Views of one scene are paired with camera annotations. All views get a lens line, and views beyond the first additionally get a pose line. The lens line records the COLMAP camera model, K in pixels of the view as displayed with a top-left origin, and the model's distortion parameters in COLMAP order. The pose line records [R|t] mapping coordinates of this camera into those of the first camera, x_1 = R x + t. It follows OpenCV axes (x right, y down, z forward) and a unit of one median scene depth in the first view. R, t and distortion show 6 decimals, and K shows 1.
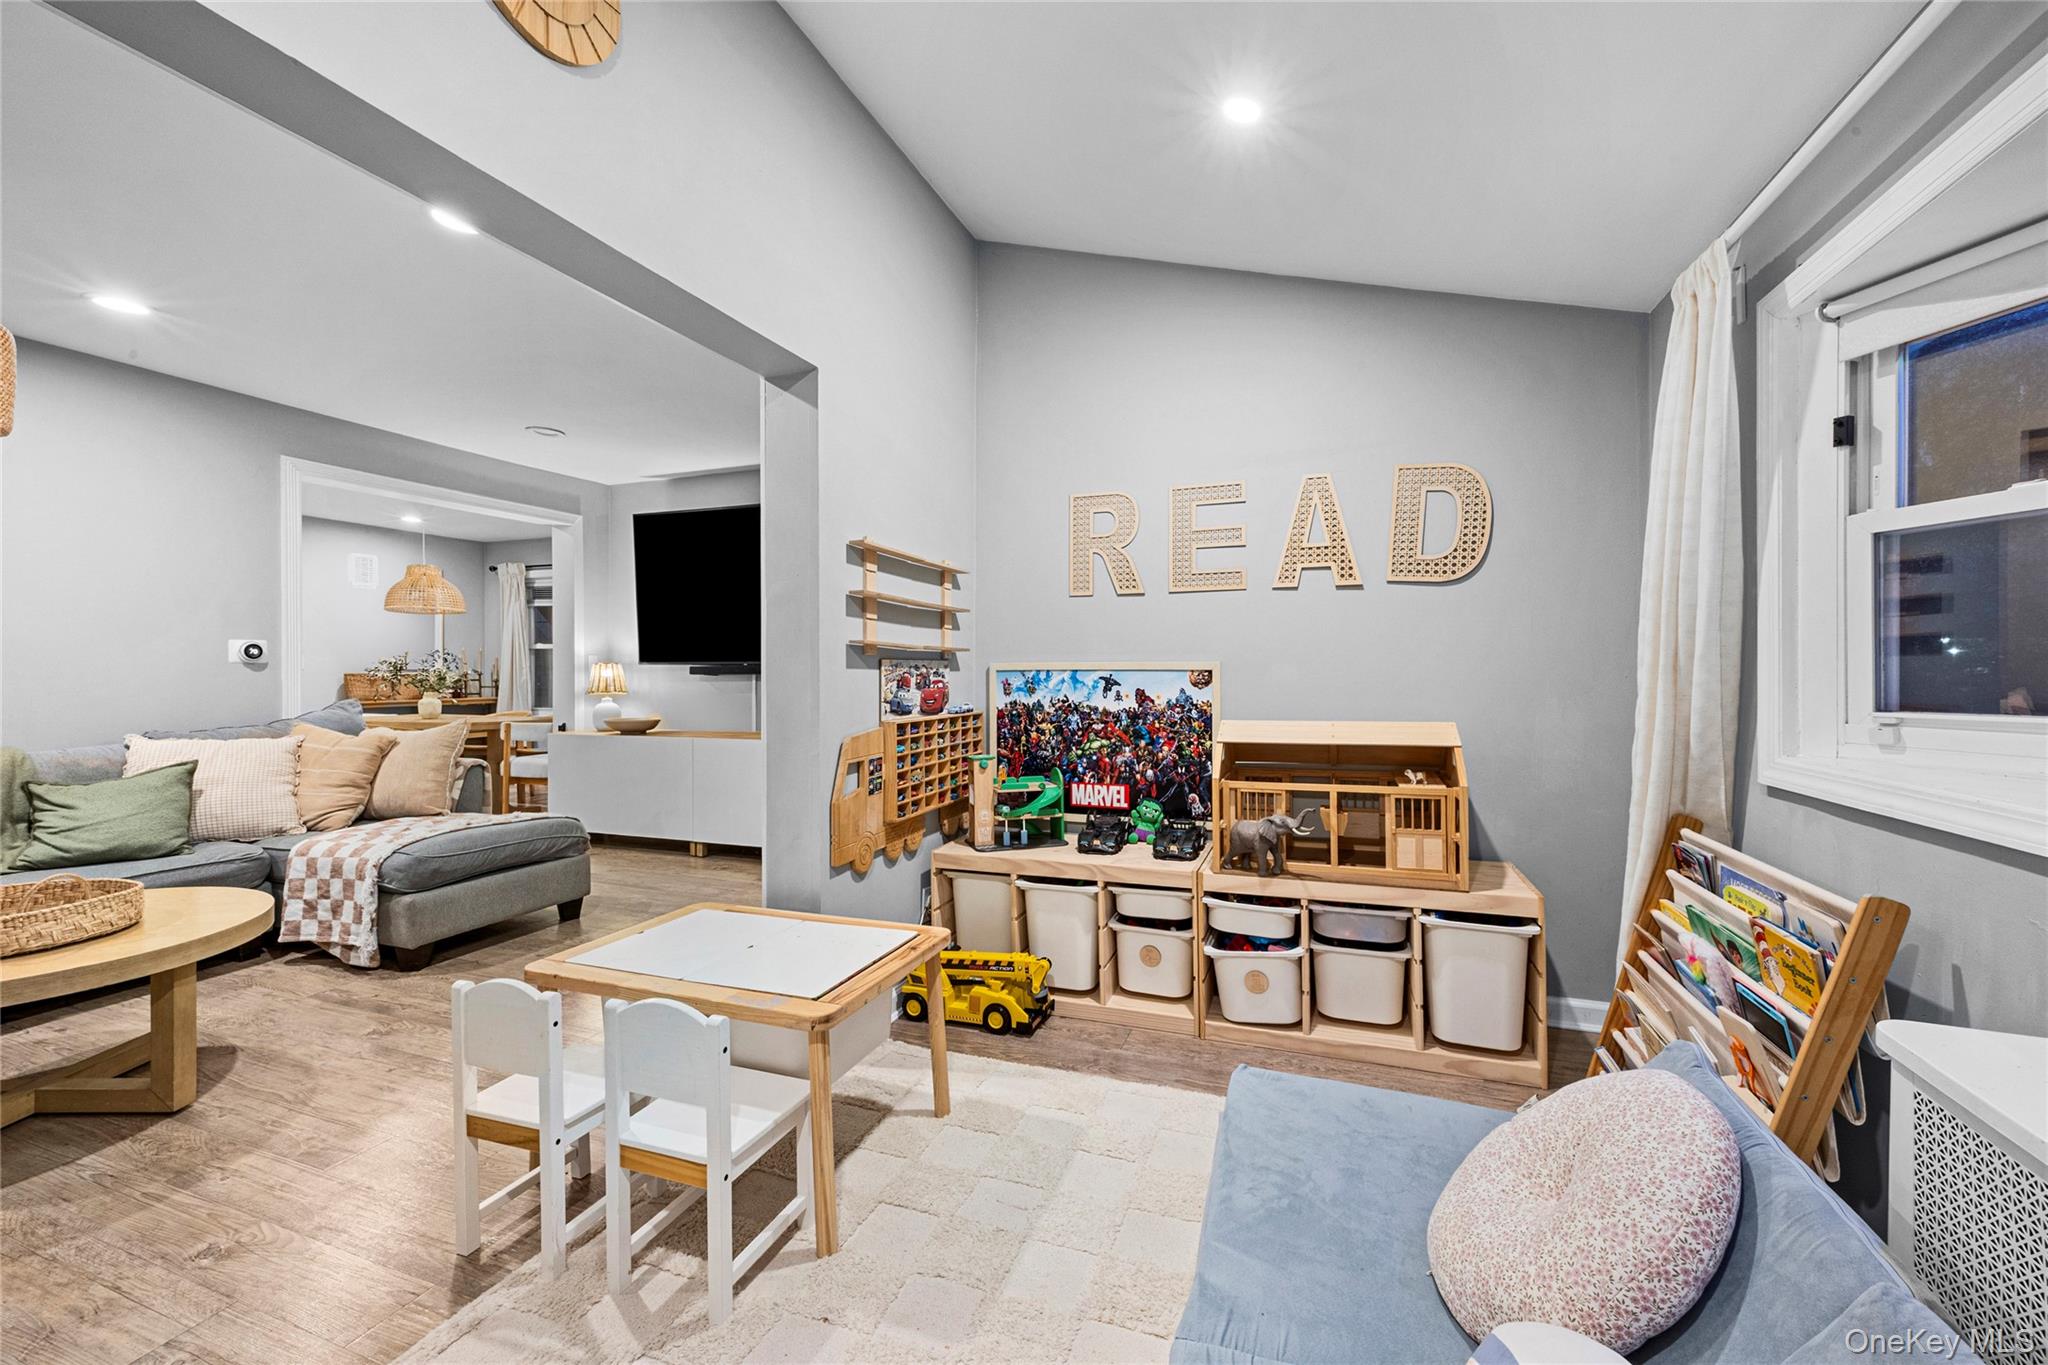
lens RADIAL K [[819.9, 0, 1031.8], [0, 819.9, 679.0], [0, 0, 1]] dist [0.003736, -0.000885]
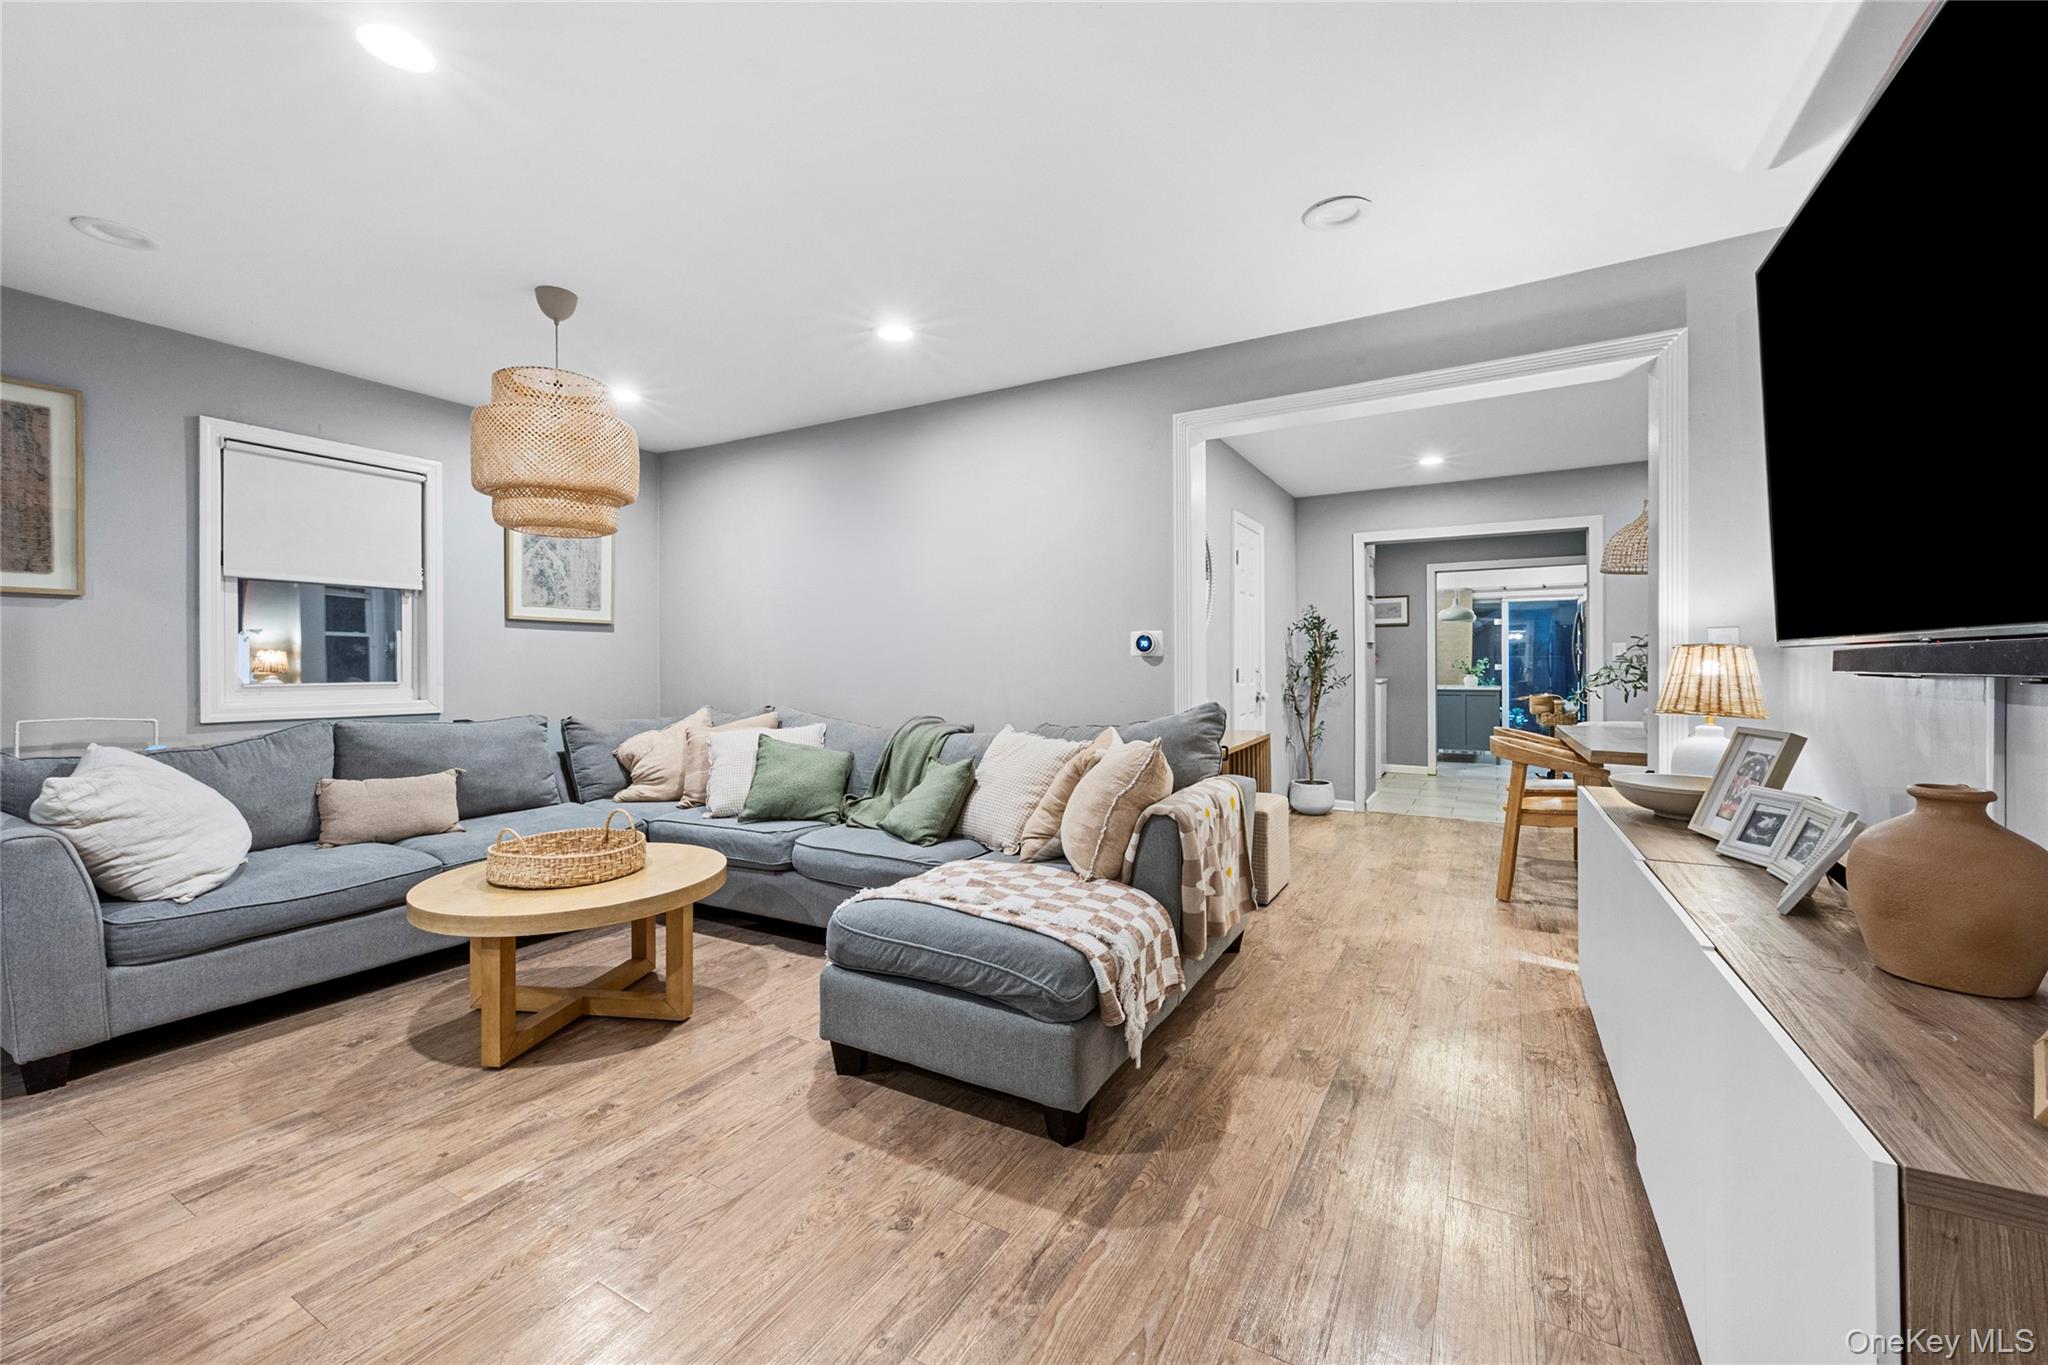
lens RADIAL K [[819.9, 0, 1024.4], [0, 819.9, 671.1], [0, 0, 1]] dist [0.003736, -0.000885]
pose [[-0.163561, 0.007966, -0.986501, -0.049345], [-0.006311, 0.999938, 0.009121, -0.012536], [0.986513, 0.007718, -0.163501, 1.215133]]
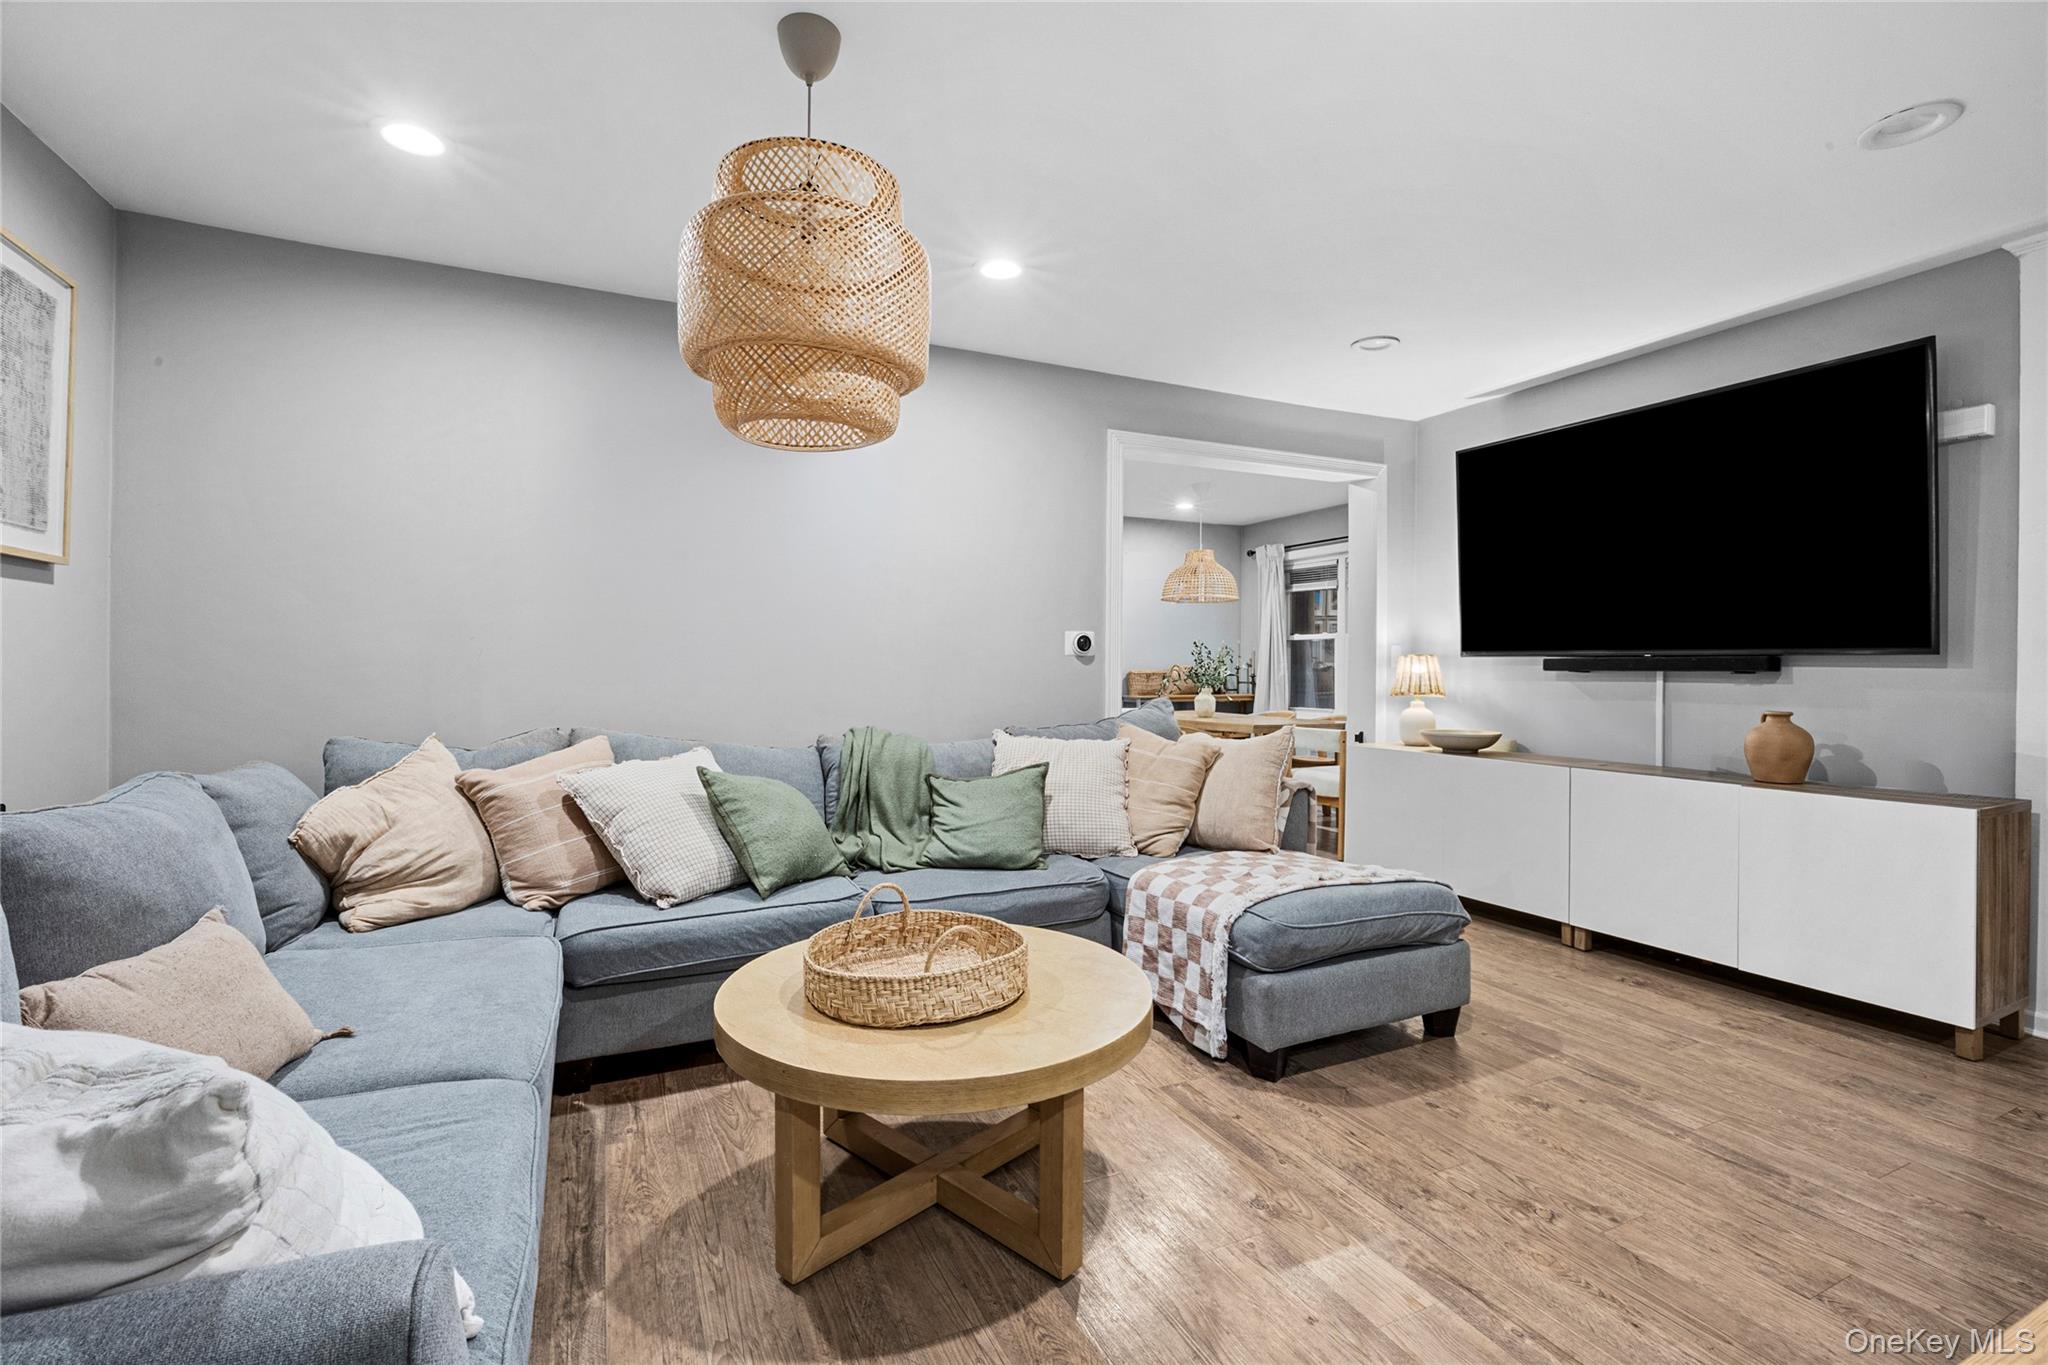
lens RADIAL K [[904.3, 0, 1024.2], [0, 904.3, 671.5], [0, 0, 1]] dist [-0.011543, -0.000323]
pose [[0.715162, 0.007850, -0.698915, -0.335874], [-0.010341, 0.999946, 0.000650, -0.002355], [0.698882, 0.006762, 0.715205, 0.265906]]
